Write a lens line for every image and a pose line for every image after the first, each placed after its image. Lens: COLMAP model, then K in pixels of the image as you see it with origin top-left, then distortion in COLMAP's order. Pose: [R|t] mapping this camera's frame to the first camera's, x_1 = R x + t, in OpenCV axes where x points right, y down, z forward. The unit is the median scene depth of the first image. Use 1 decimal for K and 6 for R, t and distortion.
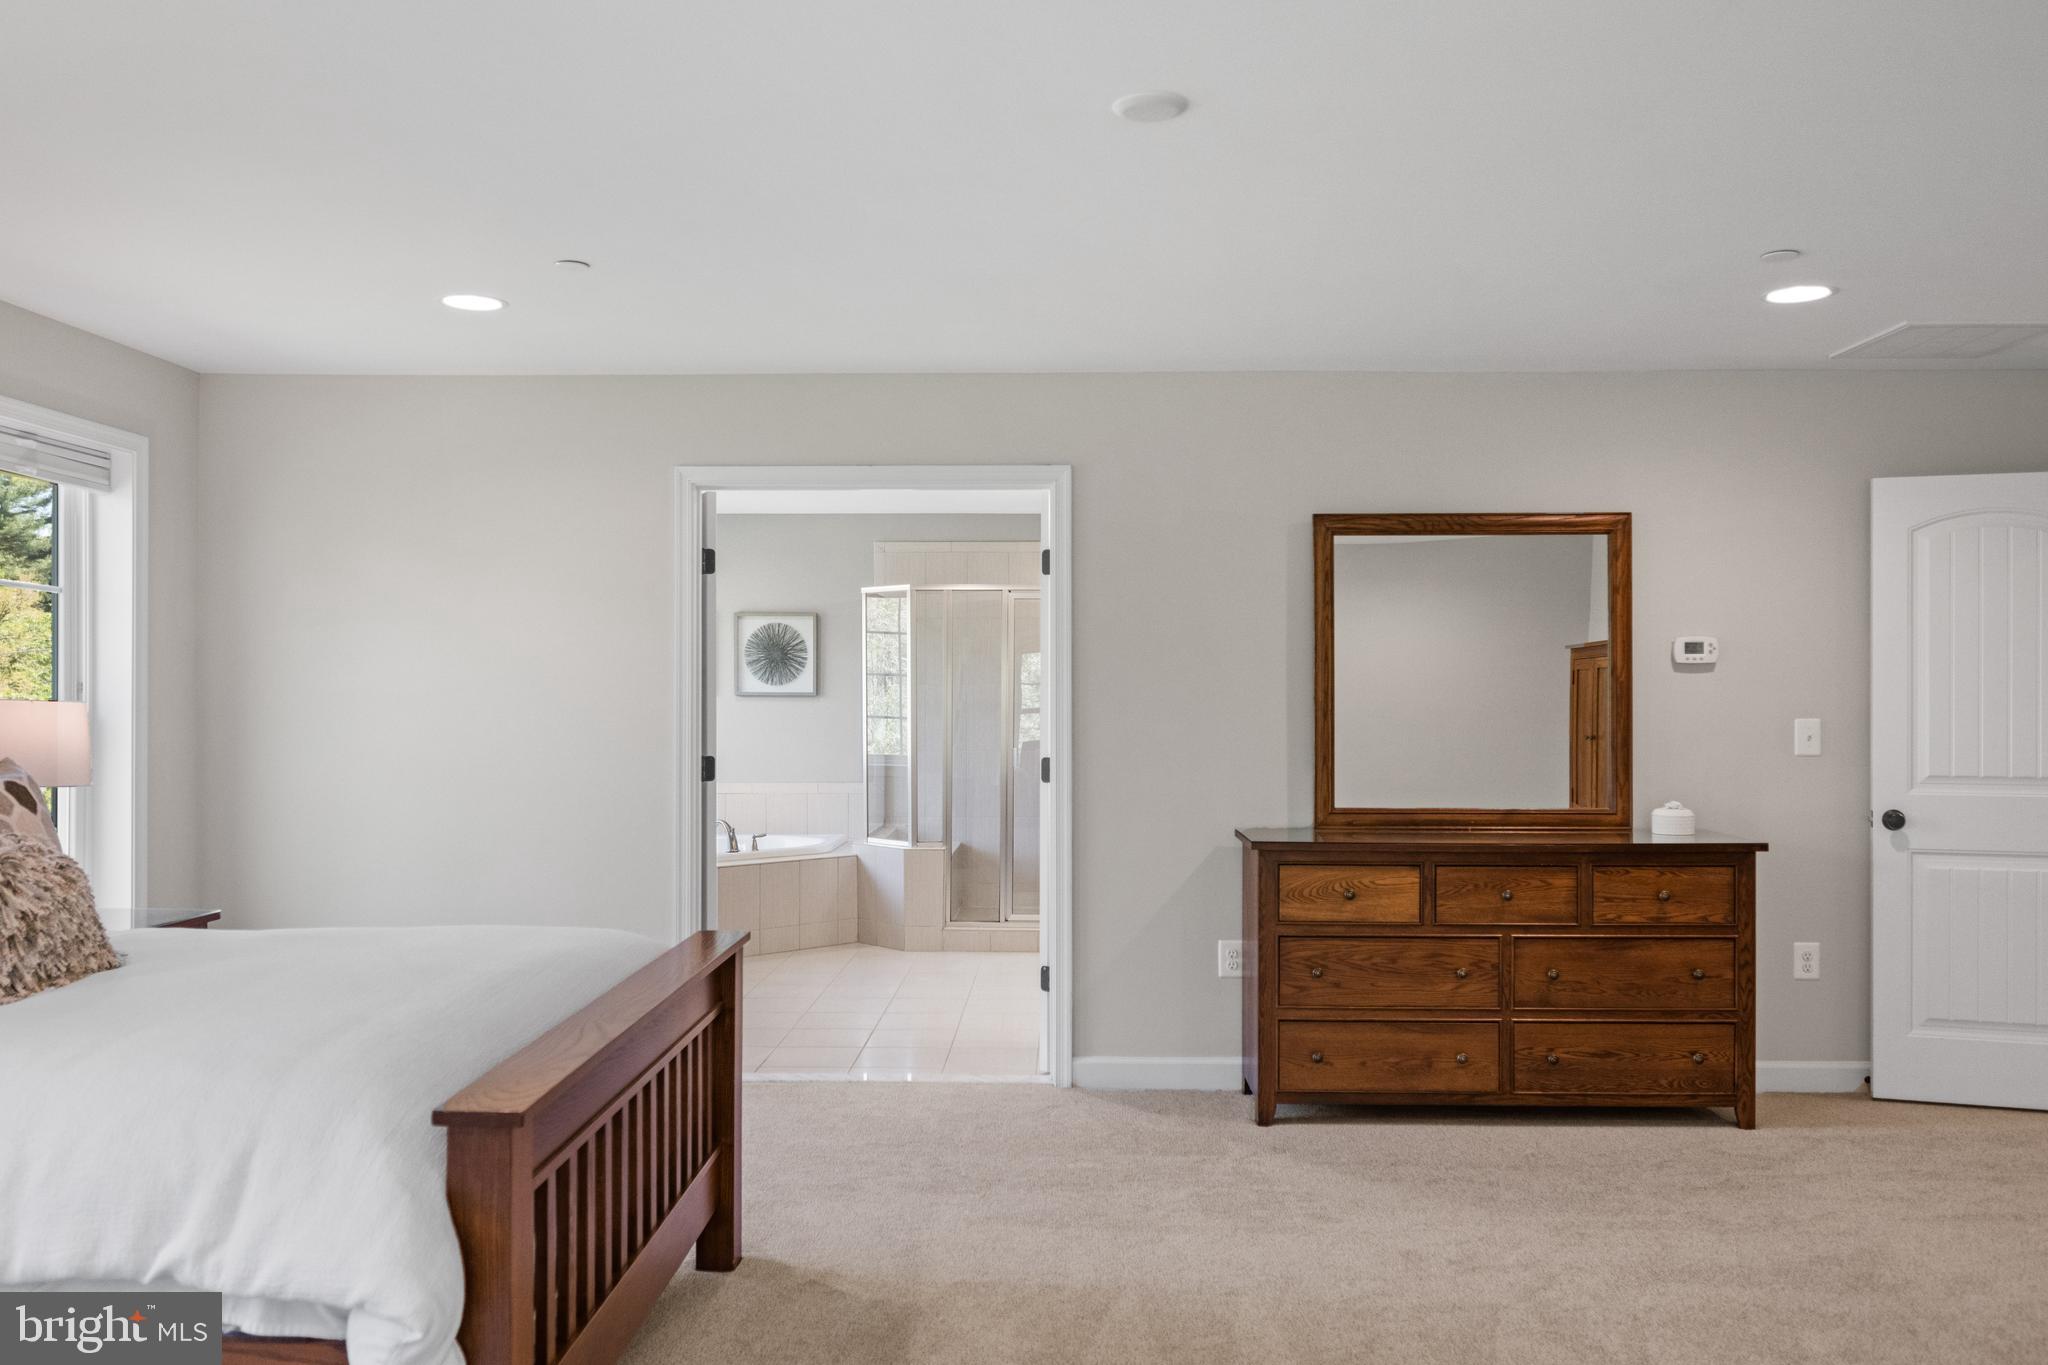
lens RADIAL K [[1613.7, 0, 1022.3], [0, 1613.7, 678.1], [0, 0, 1]] dist [-0.004284, 0.005836]
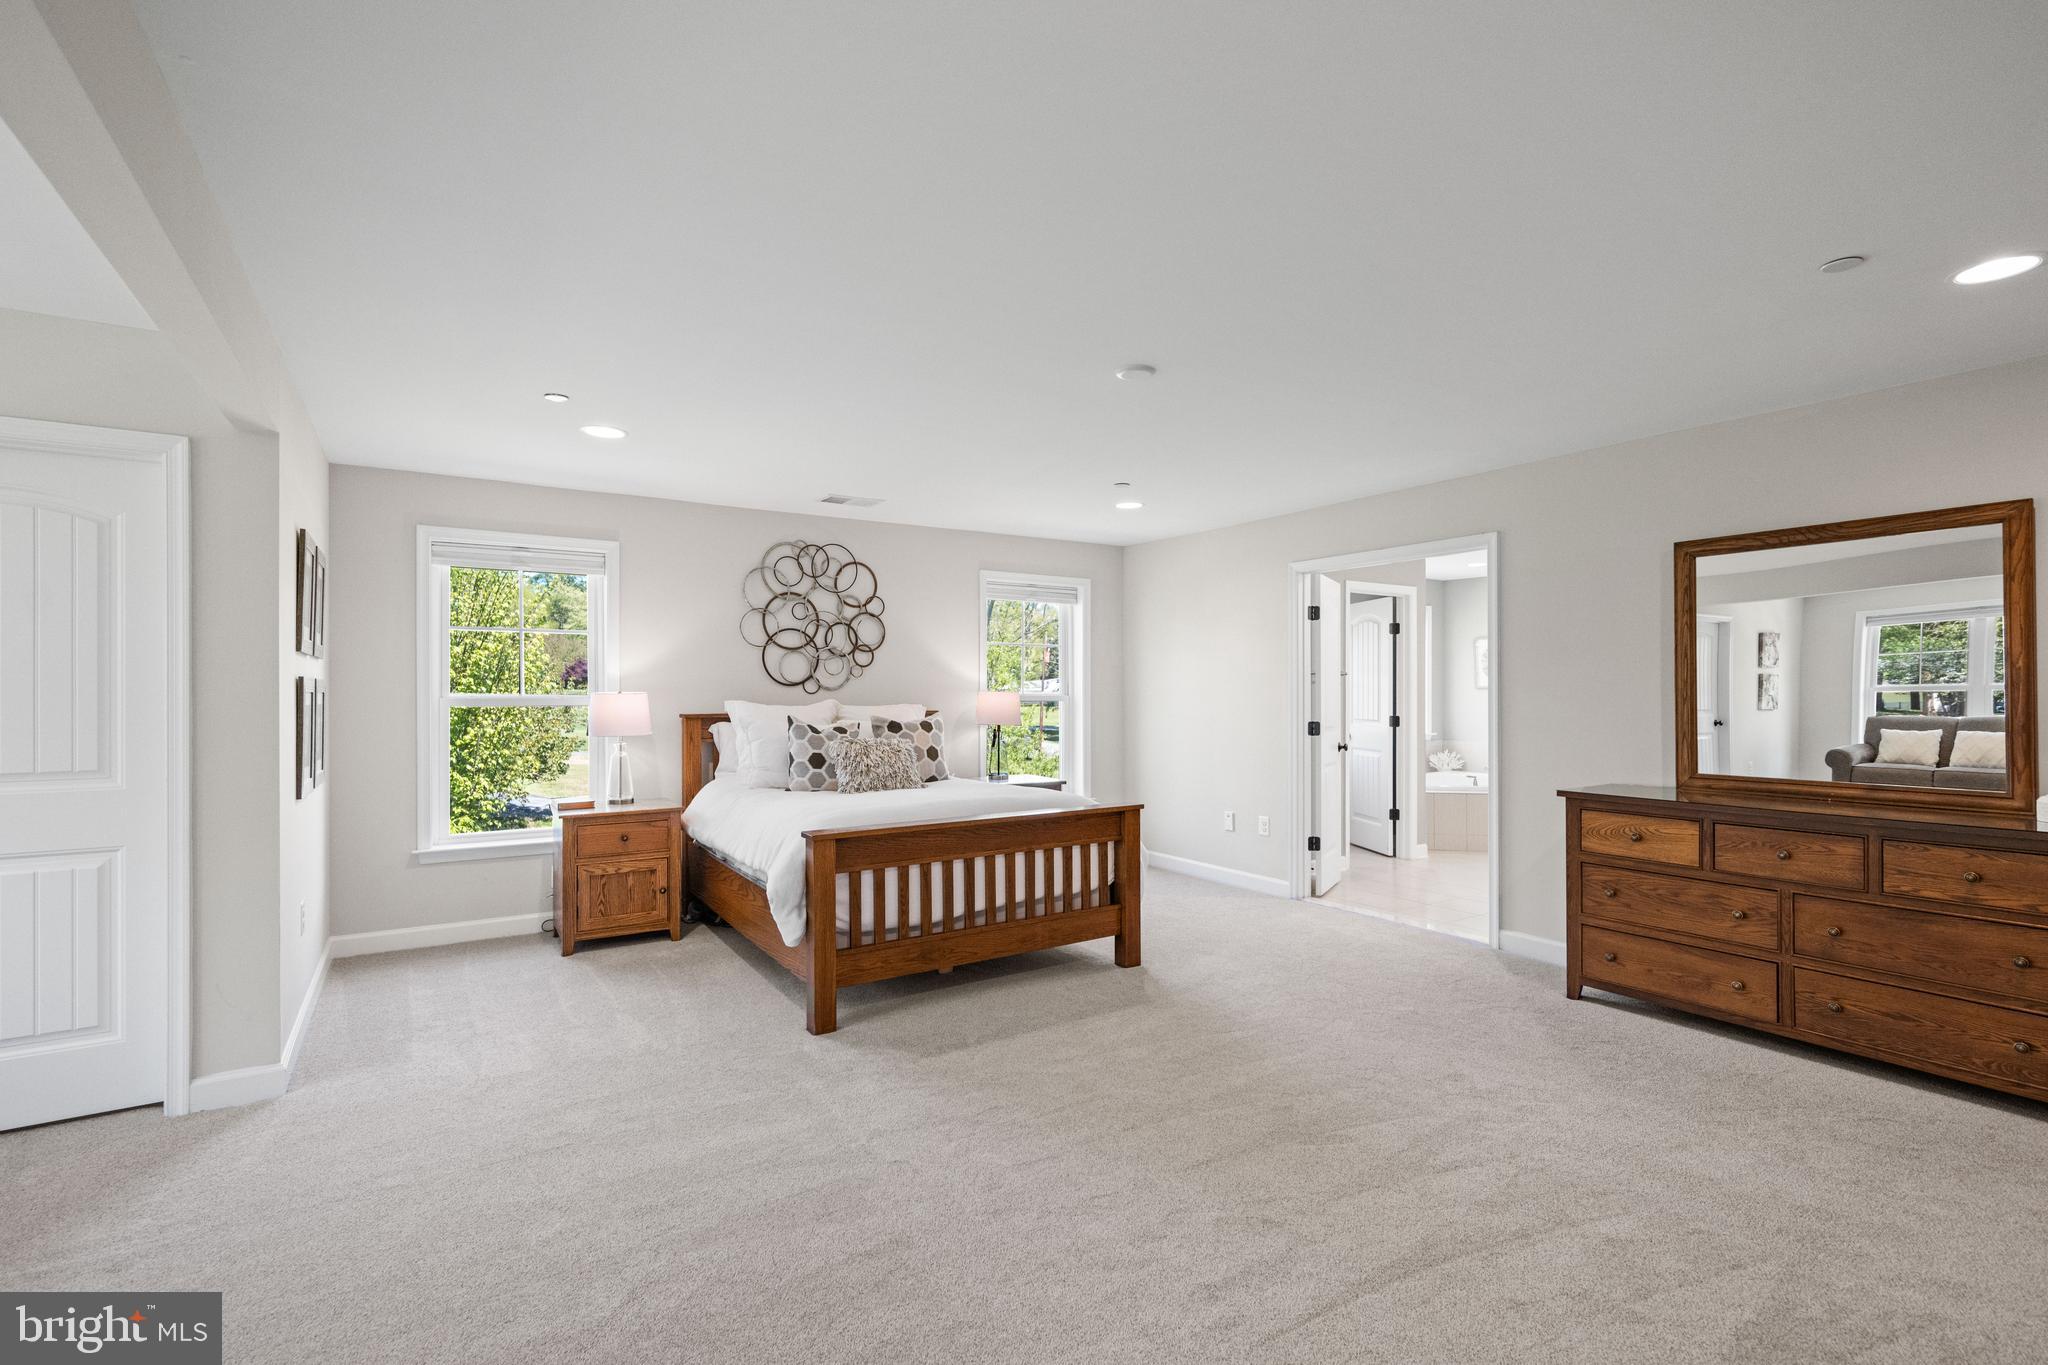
lens RADIAL K [[923.0, 0, 1024.0], [0, 923.0, 682.5], [0, 0, 1]] dist [0.000984, 0.000020]
pose [[0.564398, -0.012519, -0.825408, 0.539429], [0.012724, 0.999898, -0.006465, 0.008028], [0.825405, -0.006853, 0.564500, 0.175065]]
